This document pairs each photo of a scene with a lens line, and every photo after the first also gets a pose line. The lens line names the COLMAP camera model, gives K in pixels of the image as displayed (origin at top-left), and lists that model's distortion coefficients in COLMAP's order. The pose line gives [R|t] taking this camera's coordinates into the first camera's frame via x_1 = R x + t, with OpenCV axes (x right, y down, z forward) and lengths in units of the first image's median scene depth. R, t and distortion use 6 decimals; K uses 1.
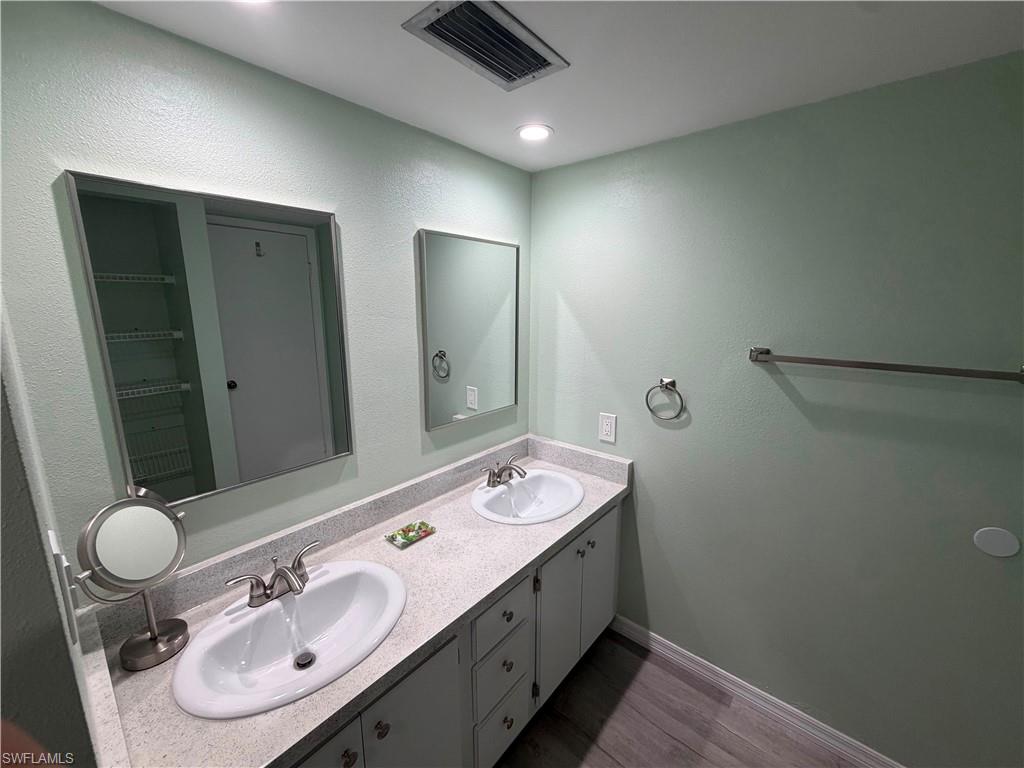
lens RADIAL K [[408.5, 0, 509.0], [0, 408.5, 382.4], [0, 0, 1]] dist [0.000166, -0.000069]
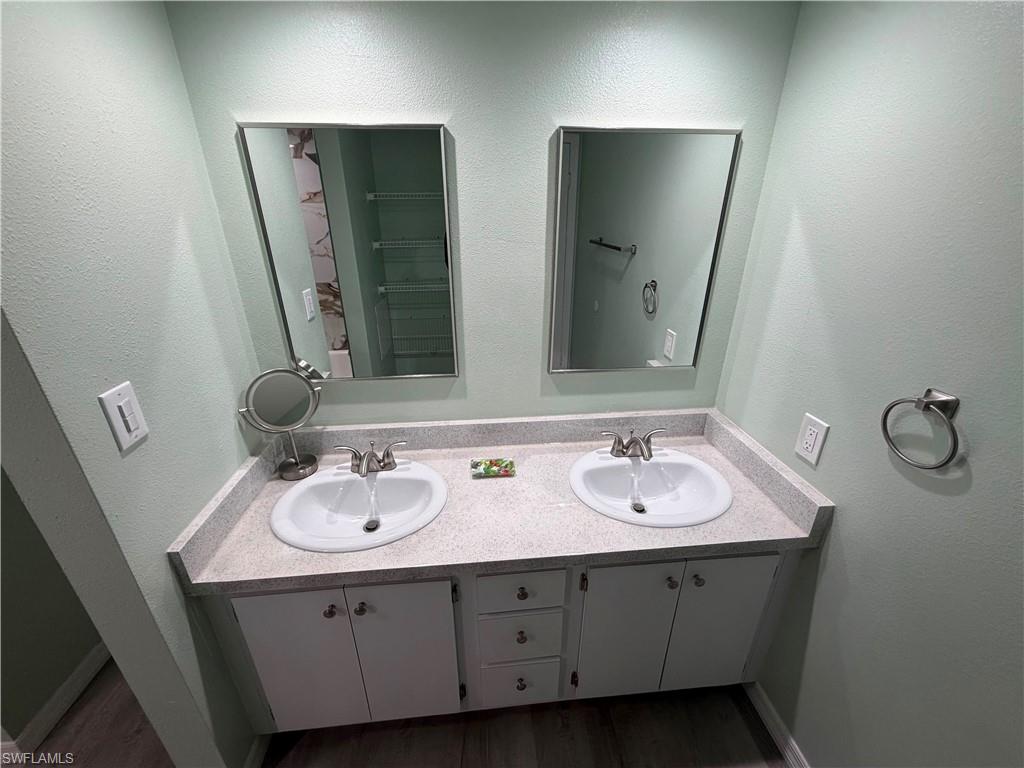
lens RADIAL K [[408.5, 0, 511.7], [0, 408.5, 383.2], [0, 0, 1]] dist [0.000166, -0.000069]
pose [[0.717014, 0.268605, -0.643229, 0.342081], [-0.131029, 0.958262, 0.254099, -0.080800], [0.684633, -0.097910, 0.722282, 0.290340]]
